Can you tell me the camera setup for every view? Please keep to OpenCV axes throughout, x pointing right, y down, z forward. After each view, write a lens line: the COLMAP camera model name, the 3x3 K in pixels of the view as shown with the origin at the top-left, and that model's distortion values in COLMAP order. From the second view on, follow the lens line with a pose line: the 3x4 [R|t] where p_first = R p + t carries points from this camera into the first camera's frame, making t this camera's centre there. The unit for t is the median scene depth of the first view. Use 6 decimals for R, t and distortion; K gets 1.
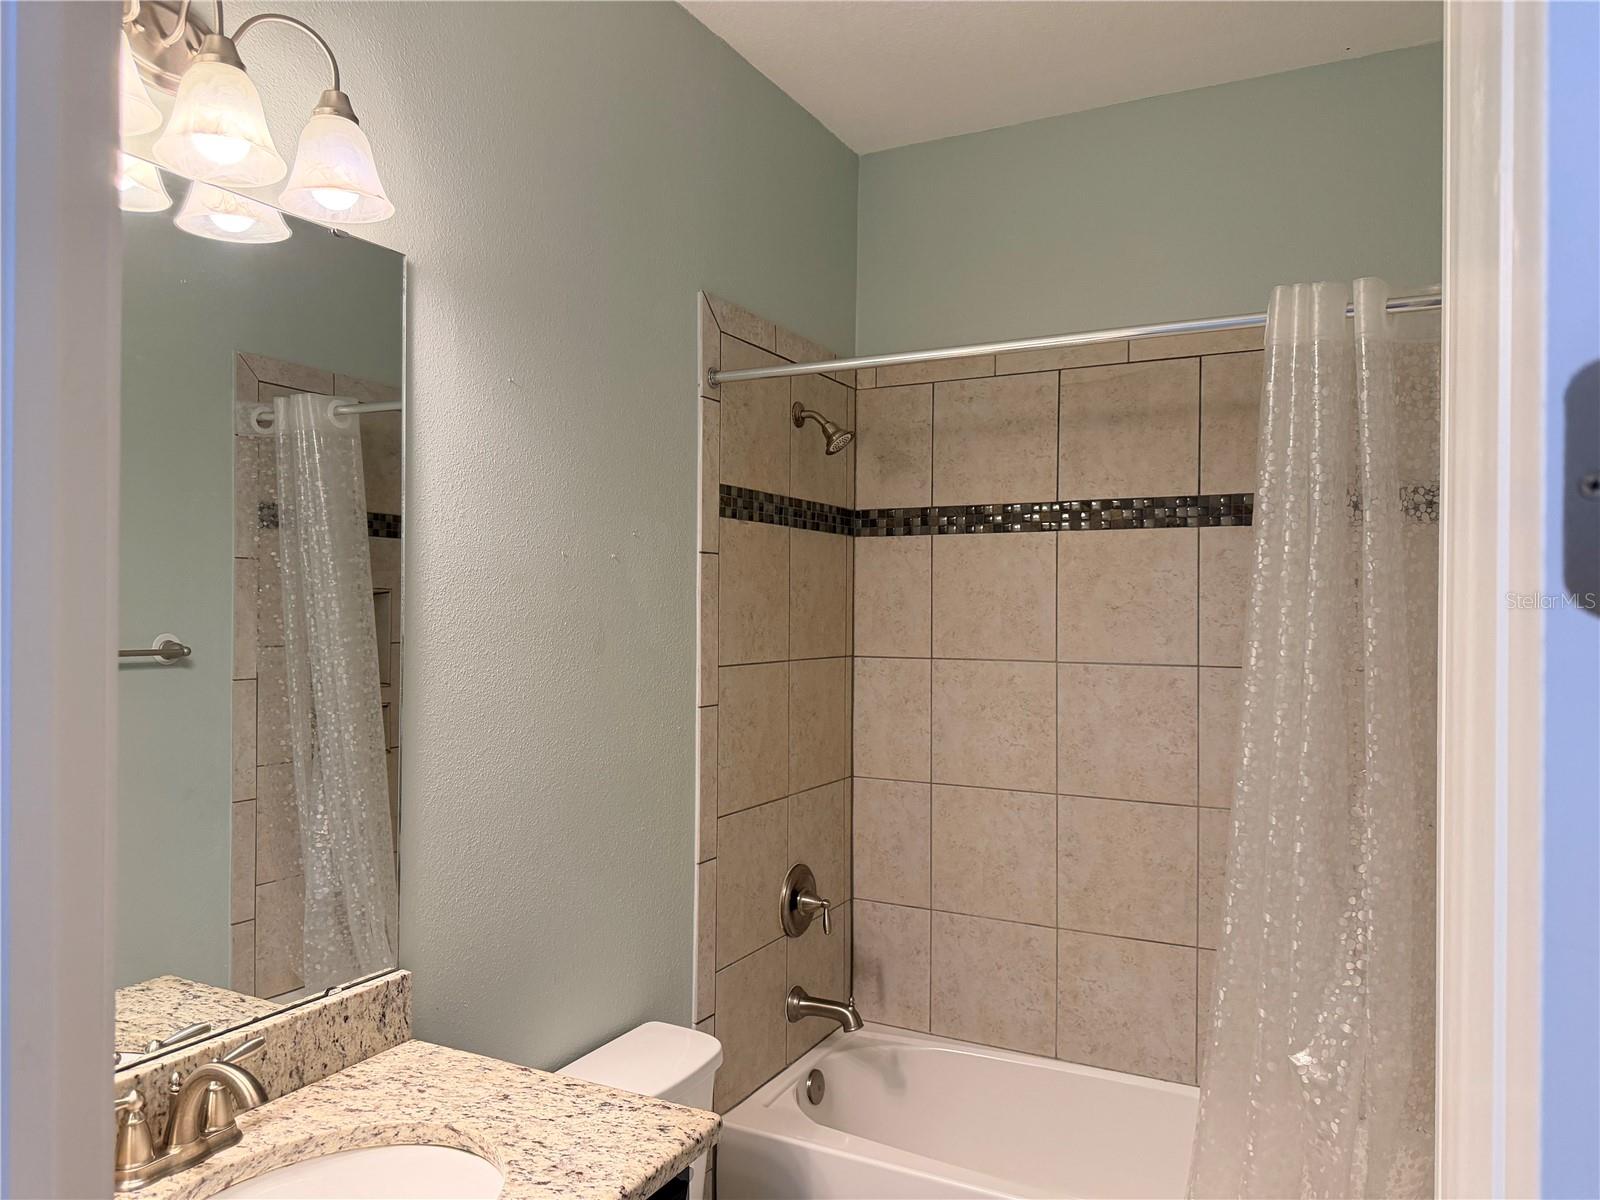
lens RADIAL K [[1124.3, 0, 770.5], [0, 1124.3, 602.0], [0, 0, 1]] dist [0.065969, -0.095554]
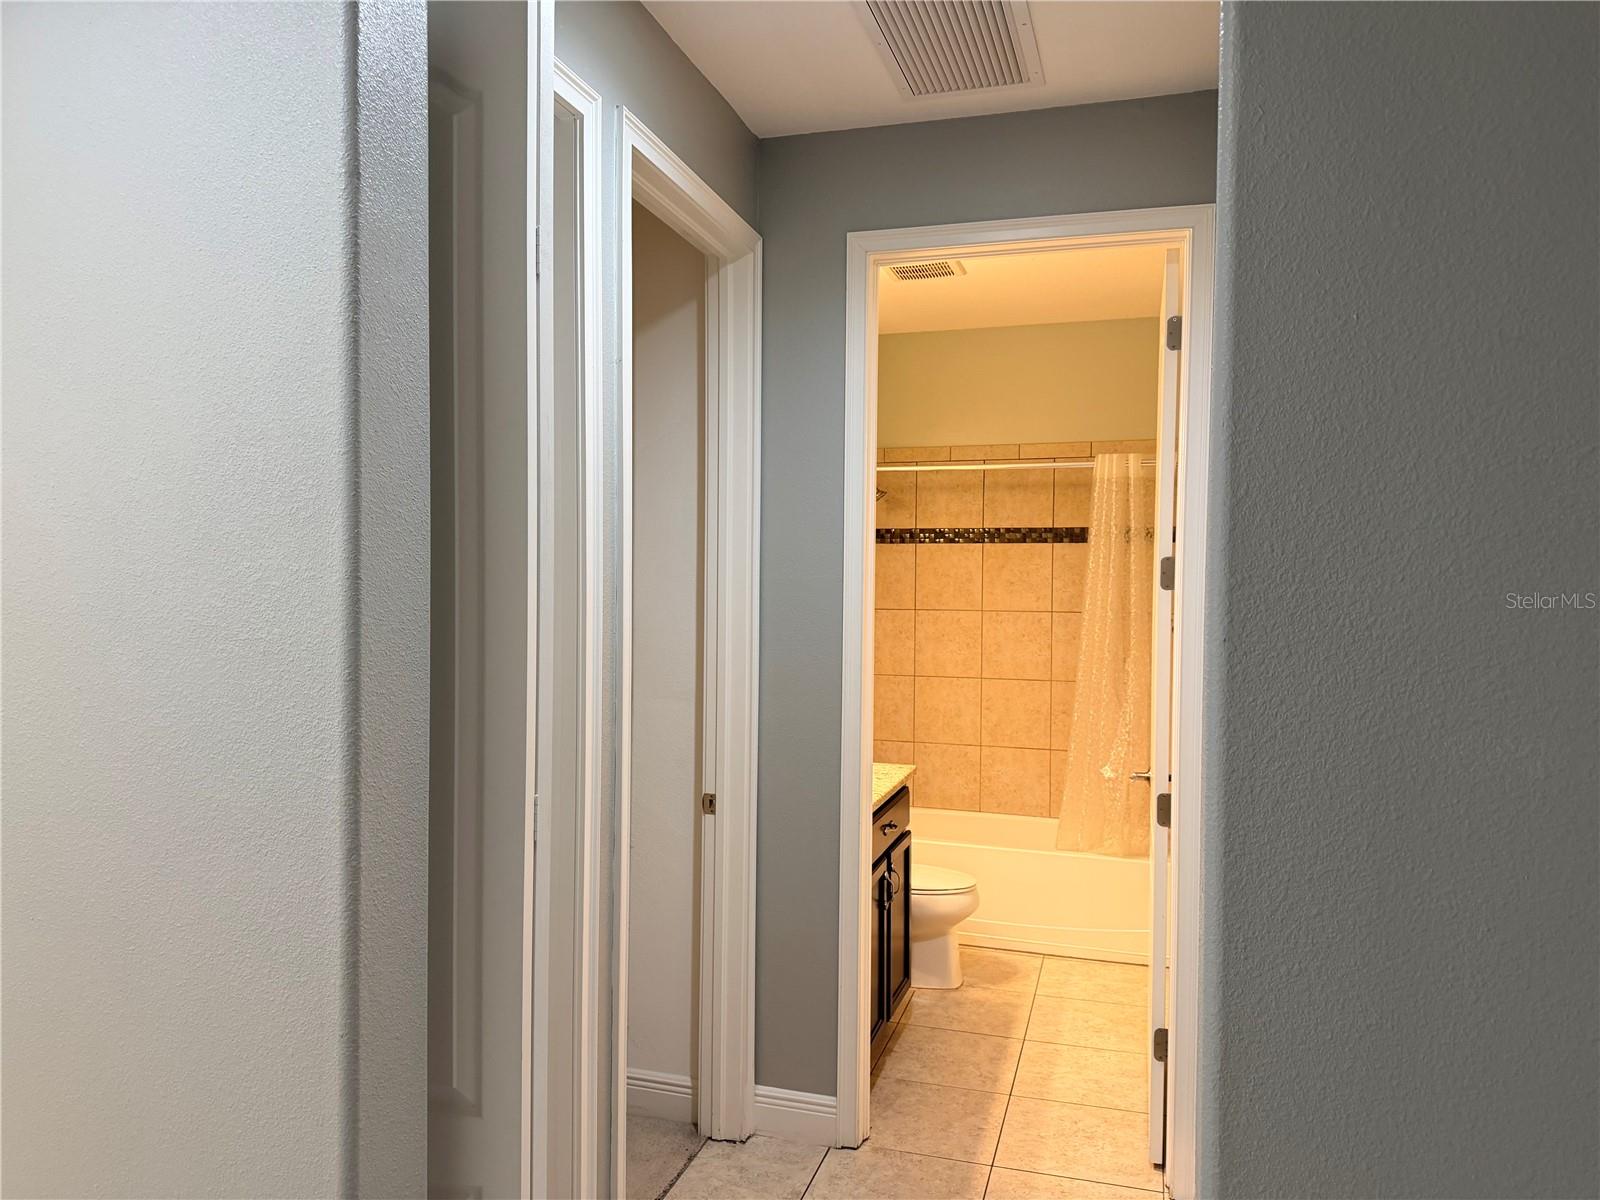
lens RADIAL K [[1124.3, 0, 777.5], [0, 1124.3, 598.8], [0, 0, 1]] dist [0.065969, -0.095554]
pose [[0.981358, -0.002844, 0.192170, -0.485269], [-0.002383, 0.999634, 0.026962, -0.019586], [-0.192176, -0.026918, 0.980991, -0.871960]]
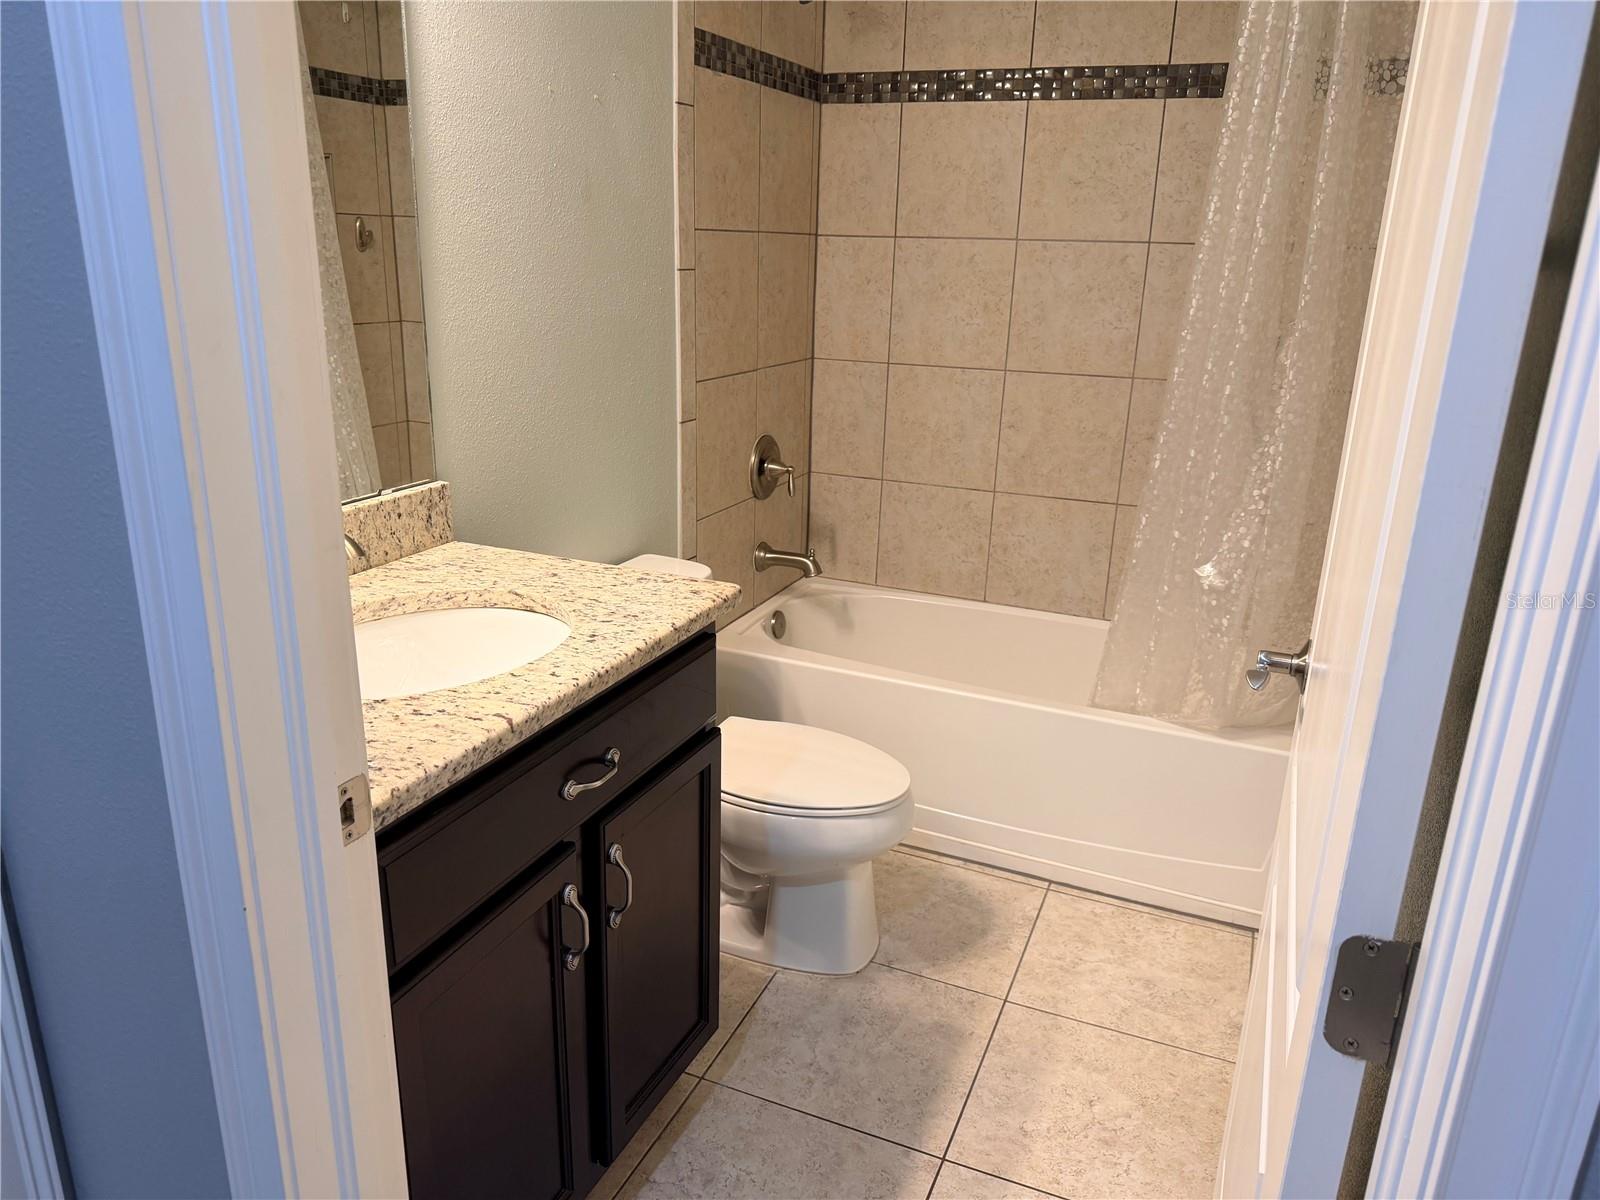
lens RADIAL K [[1124.3, 0, 793.6], [0, 1124.3, 597.1], [0, 0, 1]] dist [0.065969, -0.095554]
pose [[0.995520, -0.010676, 0.093951, -0.051334], [-0.018772, 0.951514, 0.307033, 0.051835], [-0.092674, -0.307421, 0.947050, -0.064188]]
